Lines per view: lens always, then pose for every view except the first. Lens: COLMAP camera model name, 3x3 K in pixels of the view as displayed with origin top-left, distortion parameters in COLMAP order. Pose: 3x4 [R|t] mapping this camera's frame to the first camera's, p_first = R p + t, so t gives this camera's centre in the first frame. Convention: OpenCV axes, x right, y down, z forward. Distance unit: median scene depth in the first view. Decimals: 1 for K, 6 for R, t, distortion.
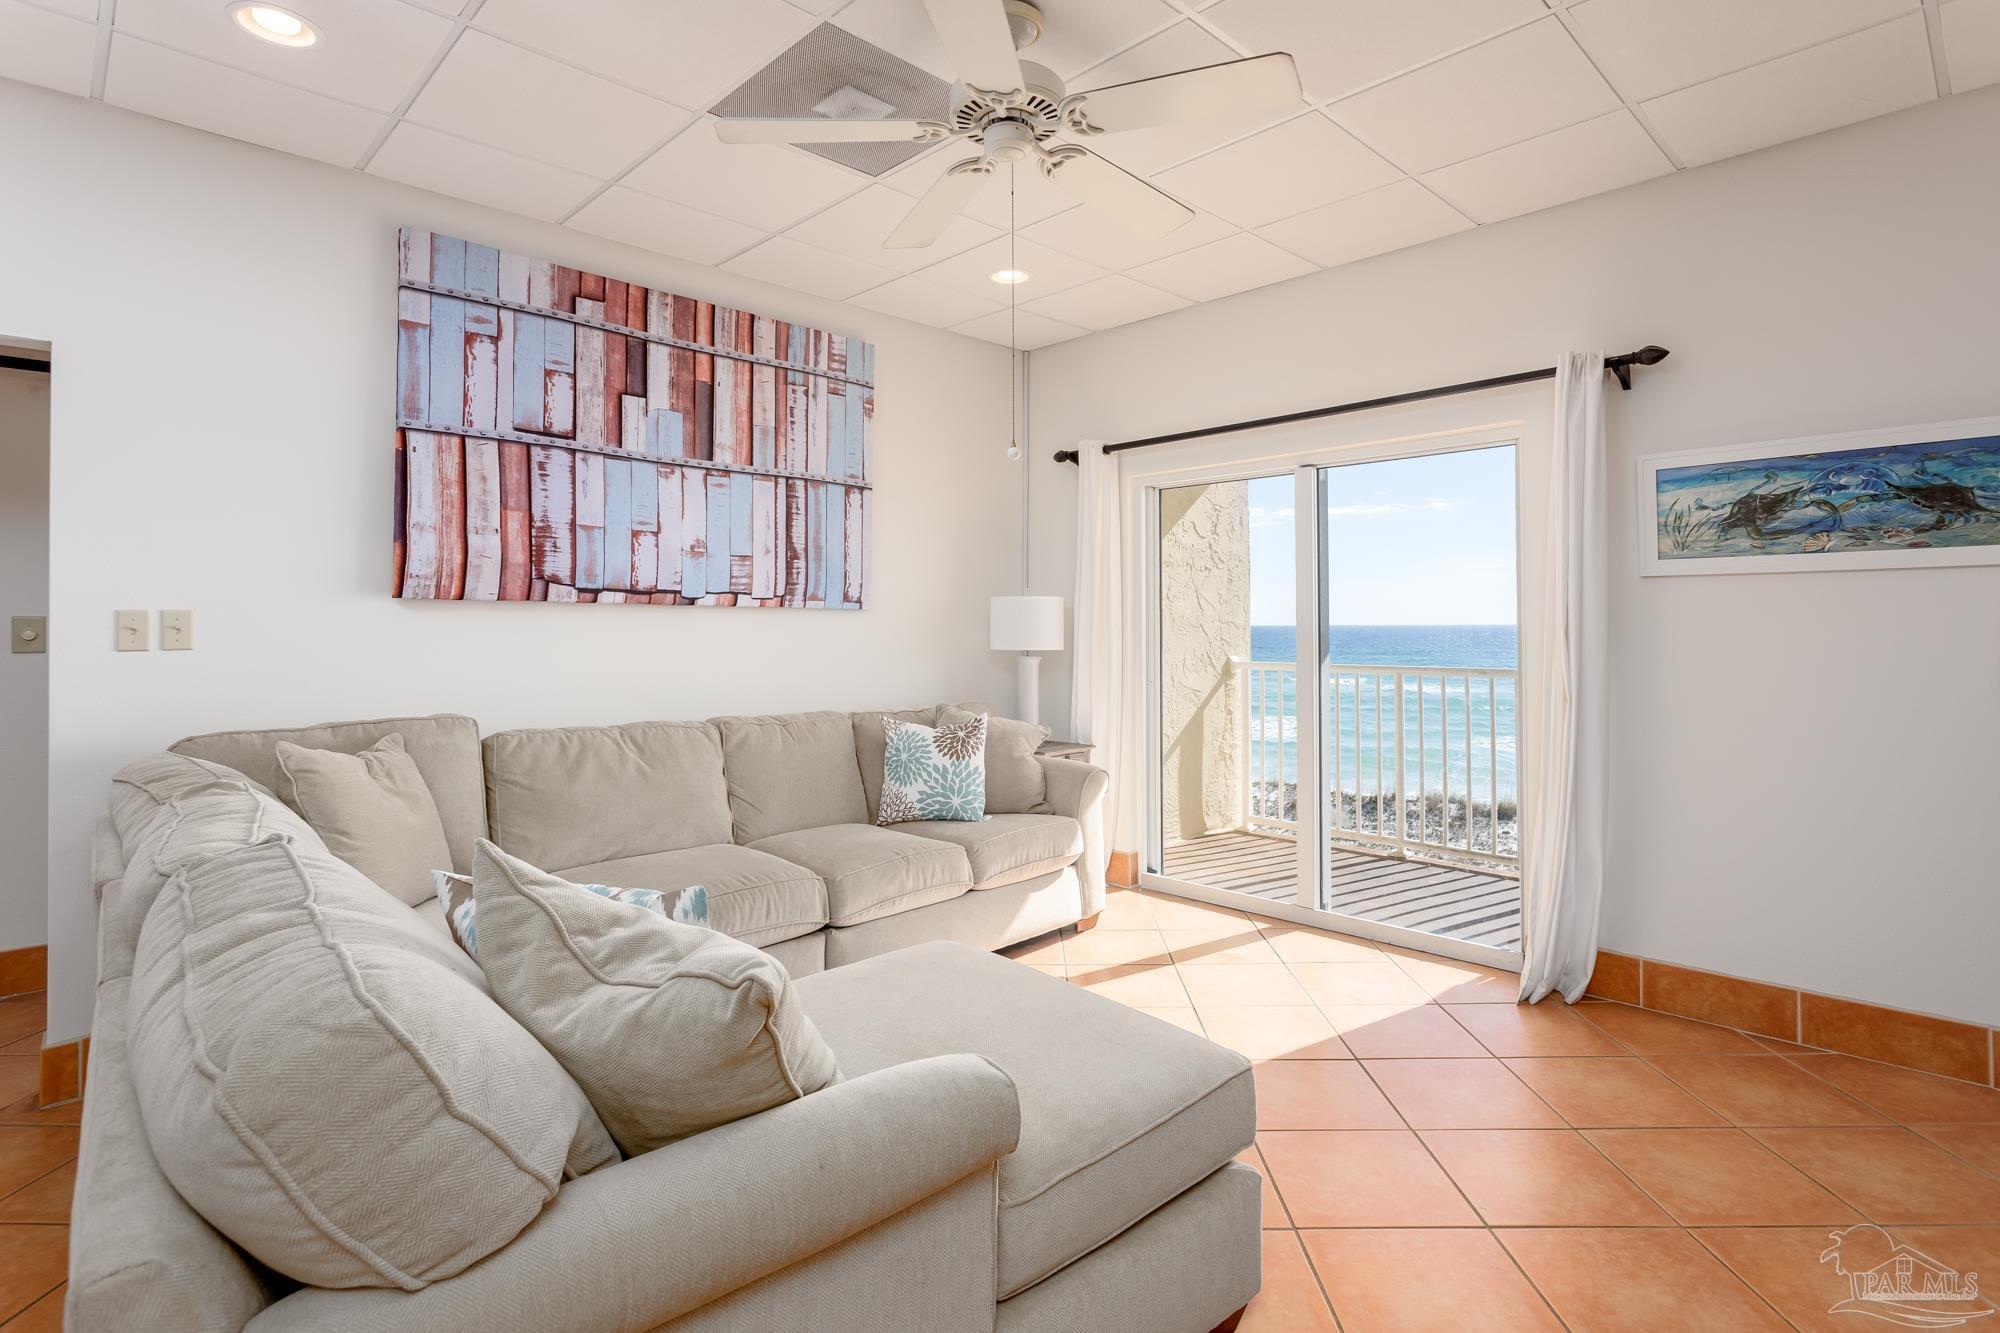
lens RADIAL K [[1014.3, 0, 992.9], [0, 1014.3, 612.8], [0, 0, 1]] dist [-0.008835, 0.009845]
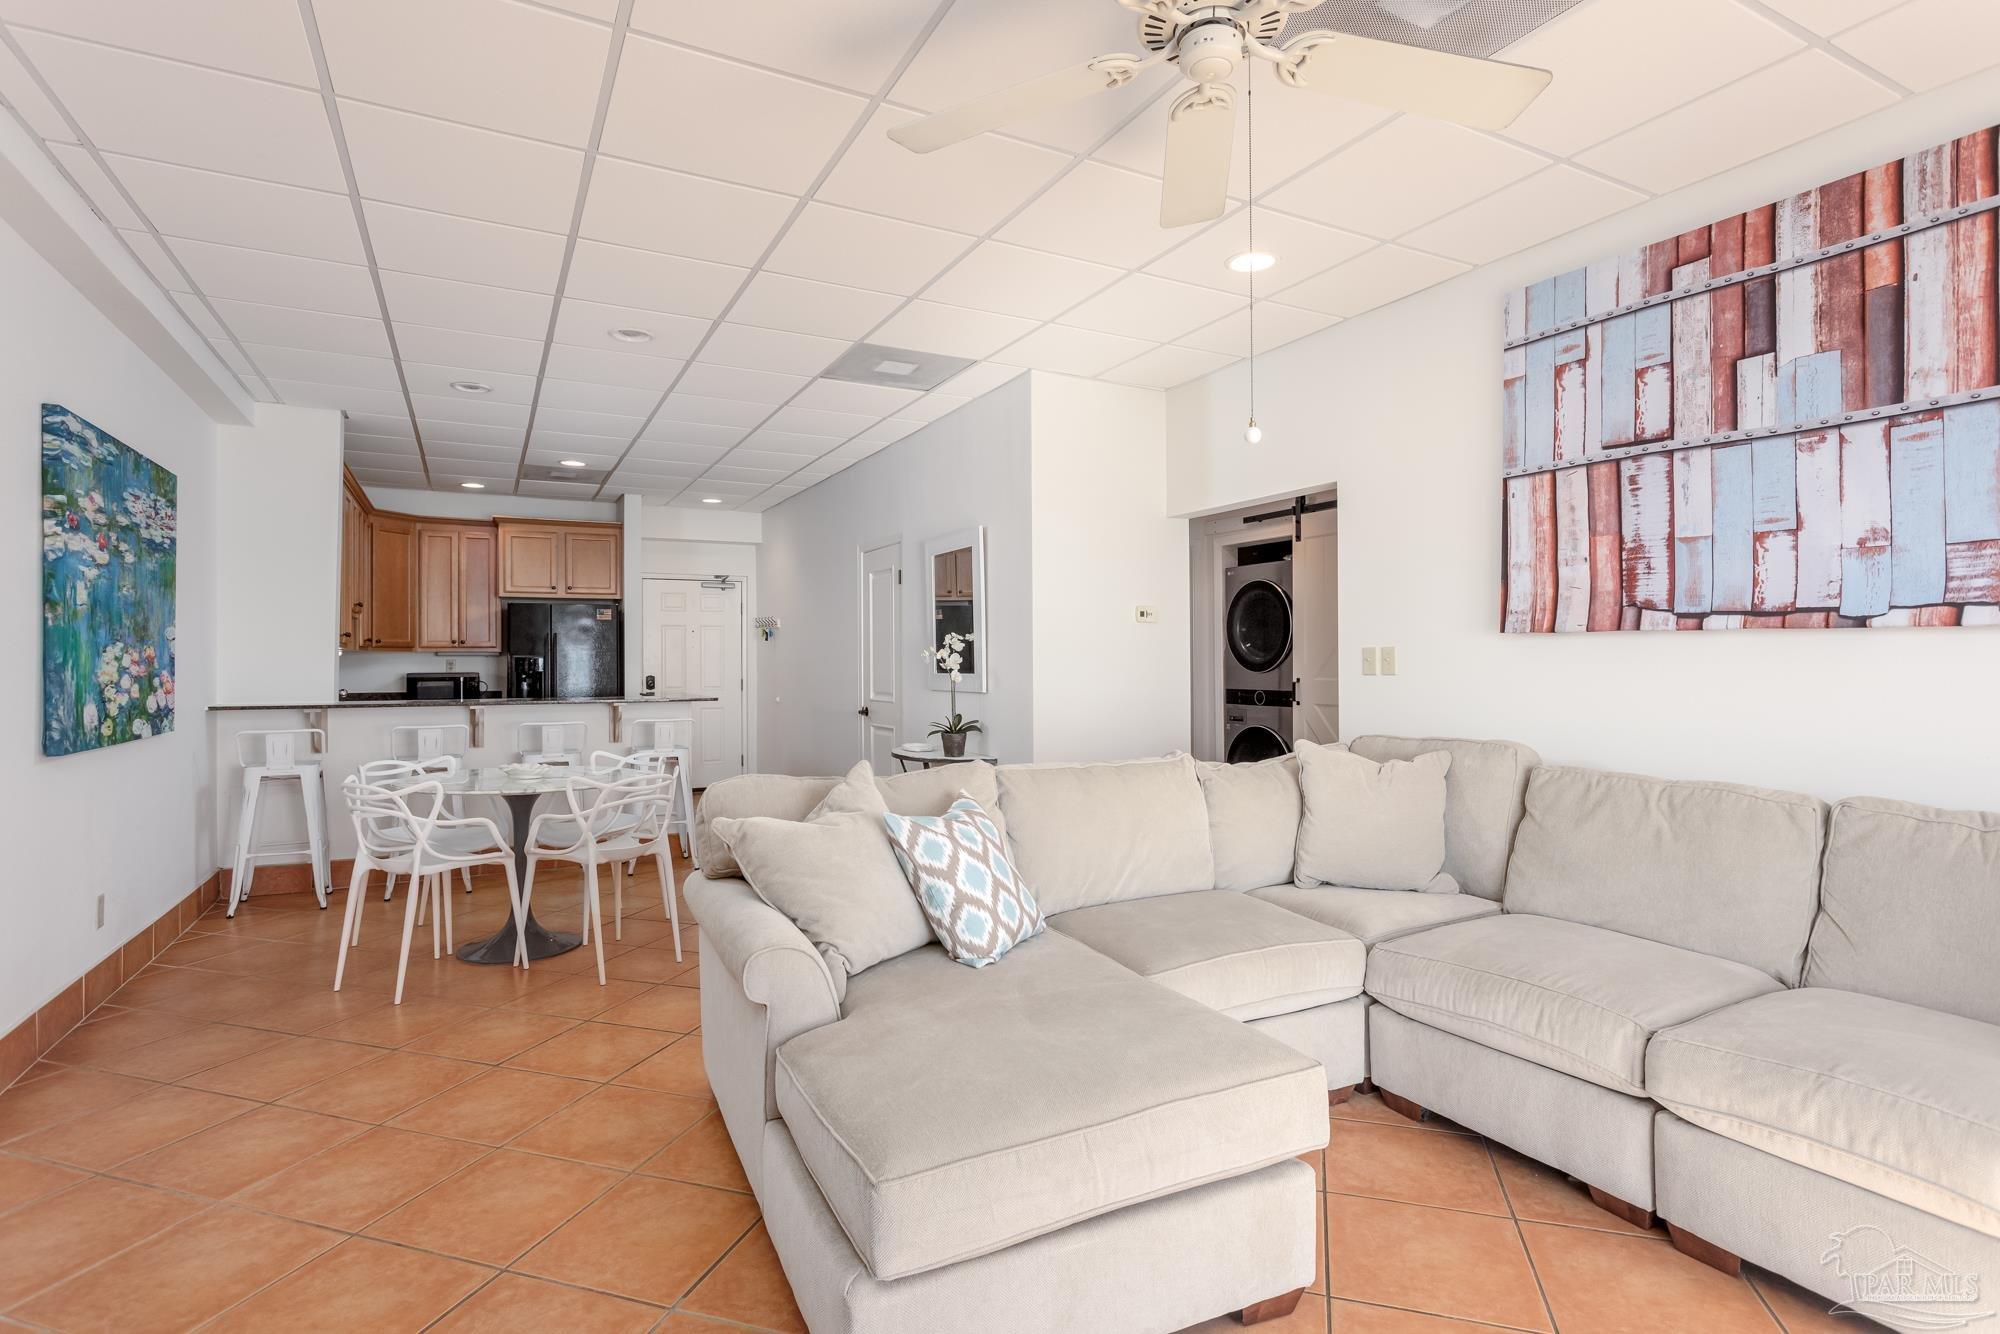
lens RADIAL K [[1014.3, 0, 1051.9], [0, 1014.3, 655.0], [0, 0, 1]] dist [-0.008835, 0.009845]
pose [[-0.251951, 0.000685, -0.967740, 0.541209], [0.018312, 0.999824, -0.004060, 0.004388], [0.967567, -0.018745, -0.251920, 0.708702]]
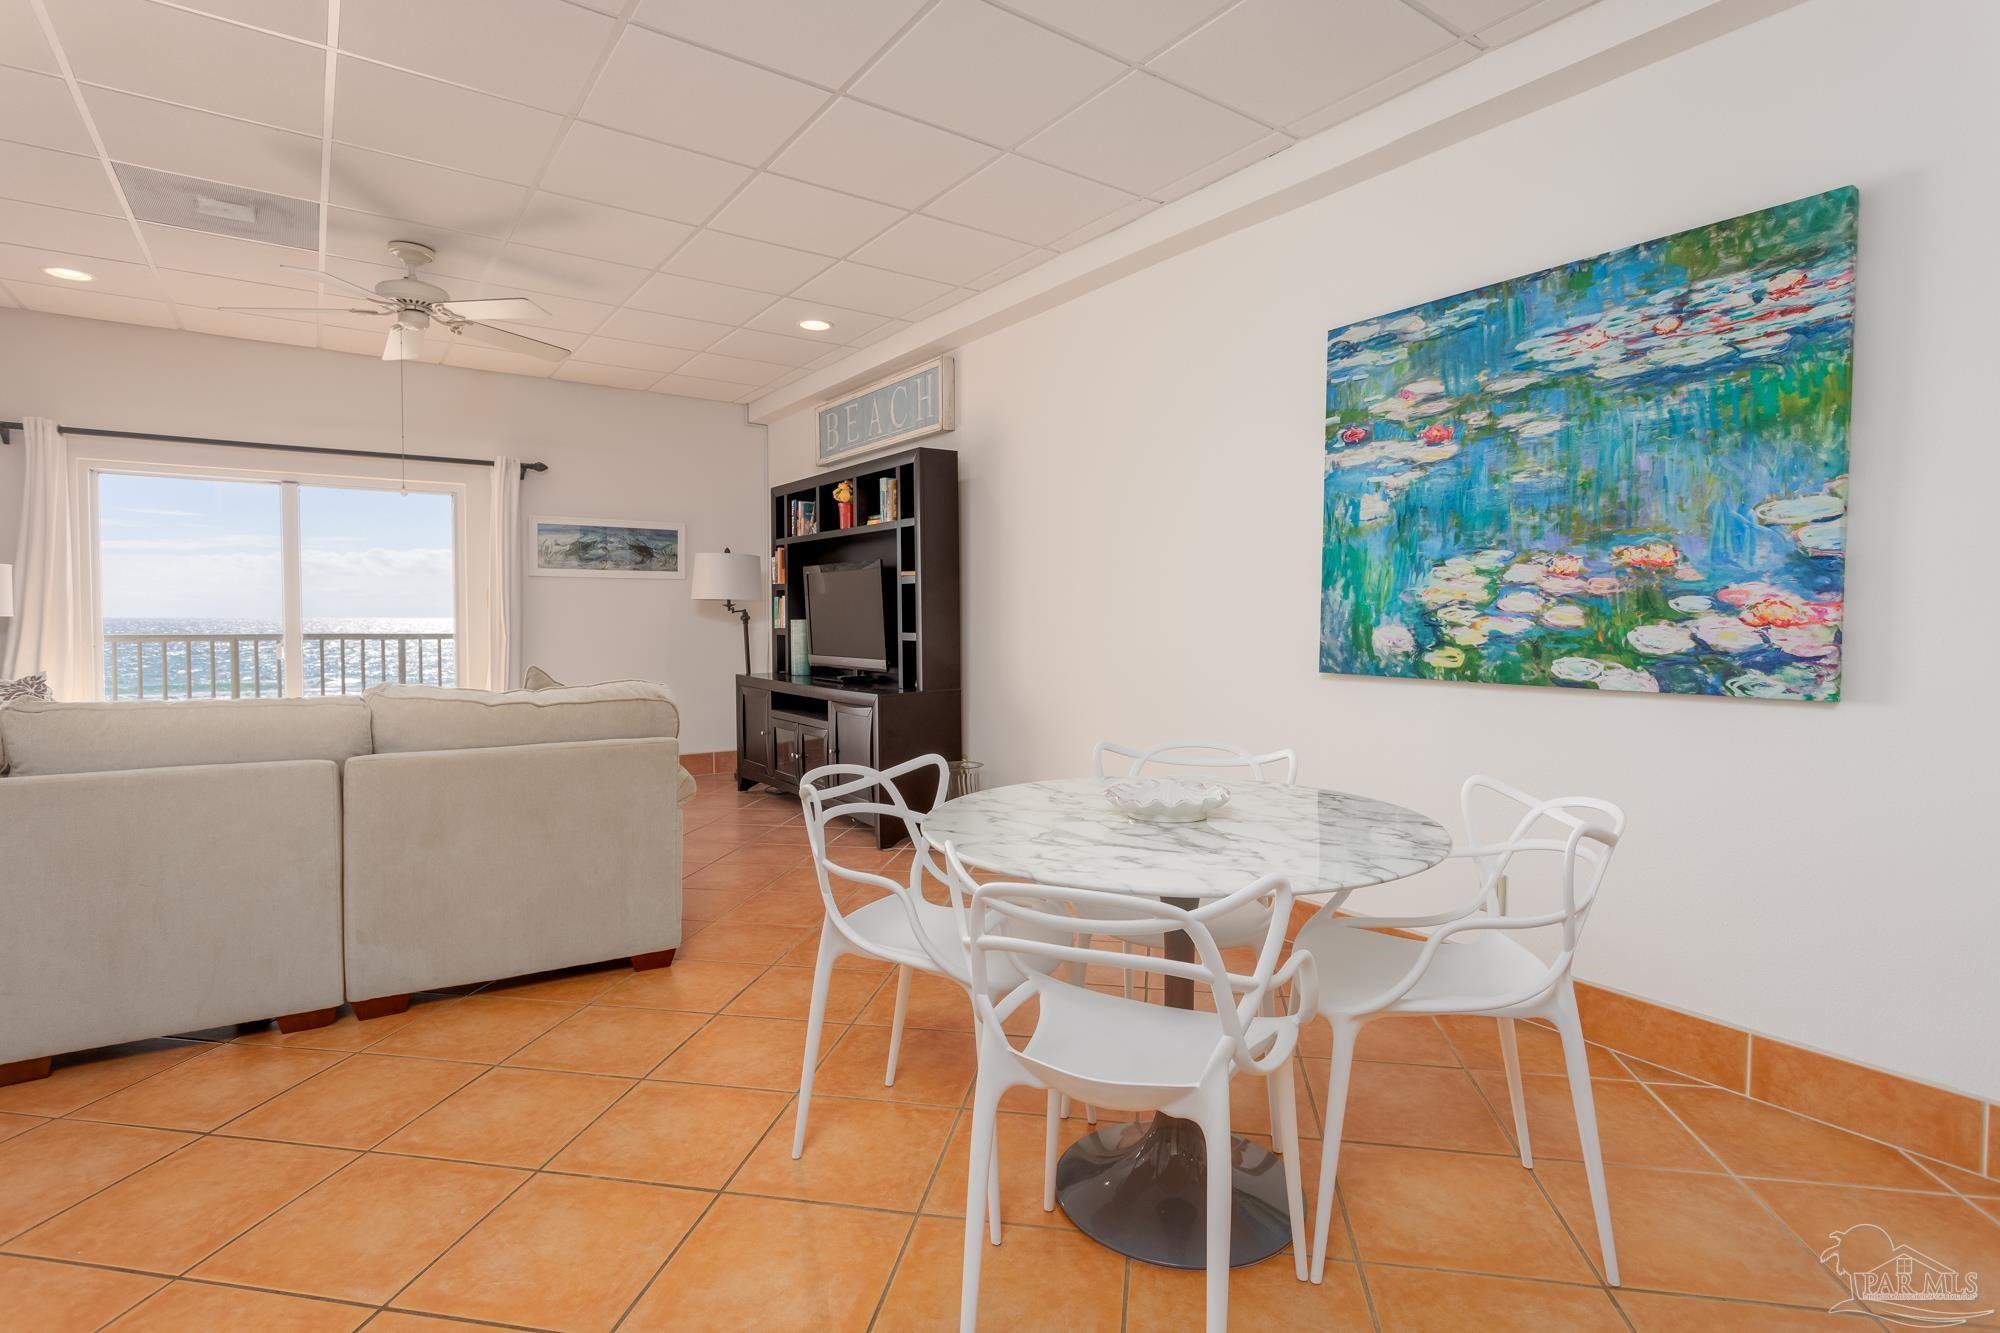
lens RADIAL K [[1014.3, 0, 1033.6], [0, 1014.3, 640.5], [0, 0, 1]] dist [-0.008835, 0.009845]
pose [[0.150535, -0.017456, 0.988451, -1.085294], [-0.017534, 0.999640, 0.020324, 0.030673], [-0.988449, -0.020391, 0.150175, -0.256544]]
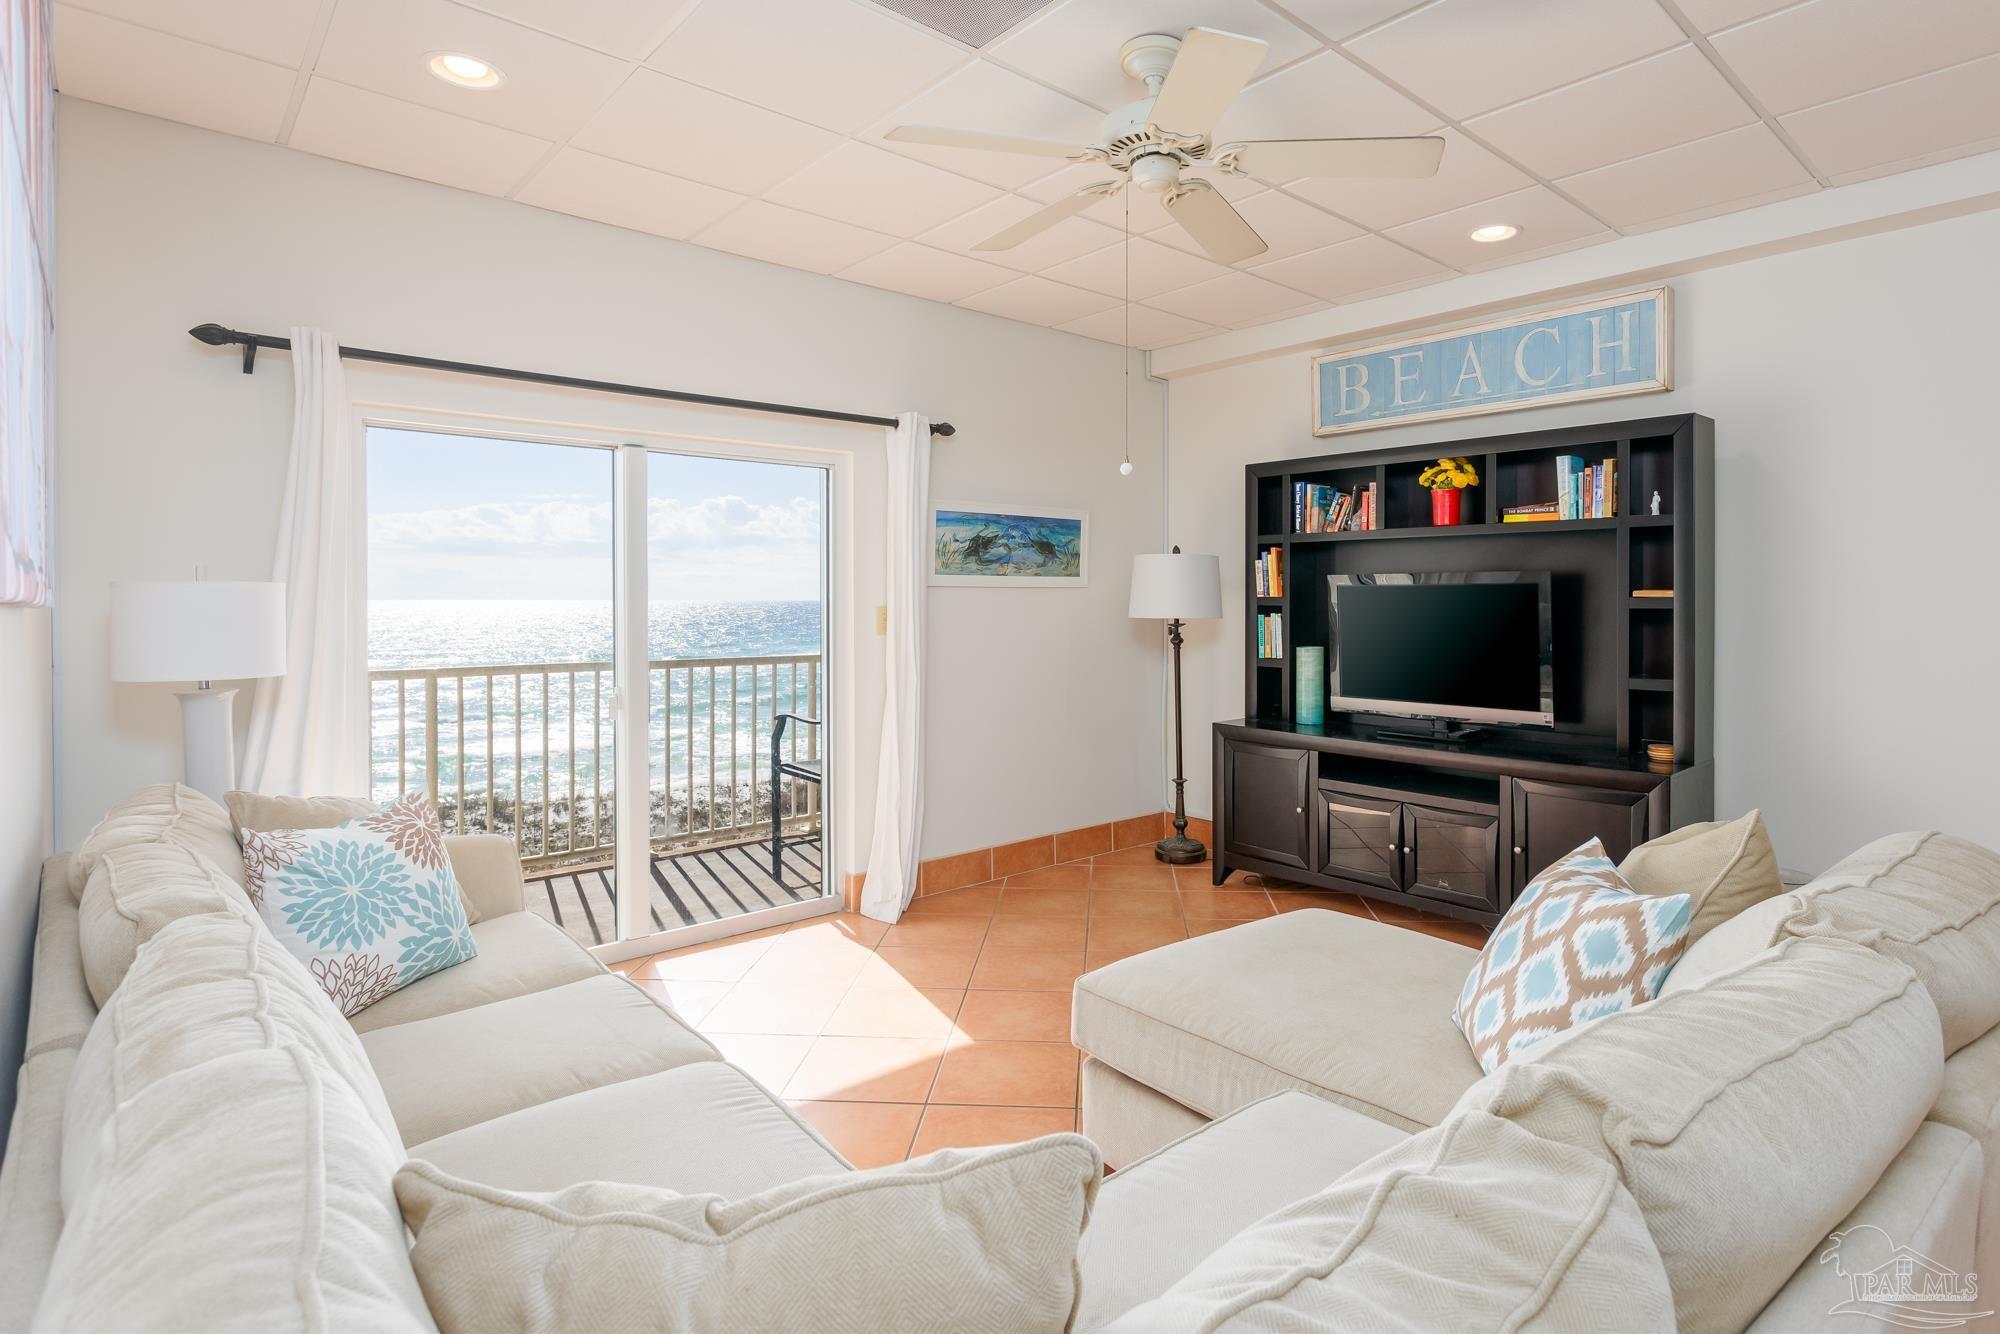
lens RADIAL K [[1014.3, 0, 1071.0], [0, 1014.3, 586.7], [0, 0, 1]] dist [-0.008835, 0.009845]
pose [[0.030813, 0.015323, 0.999408, -0.687362], [-0.016796, 0.999749, -0.014810, -0.015546], [-0.999384, -0.016329, 0.031062, 0.699886]]
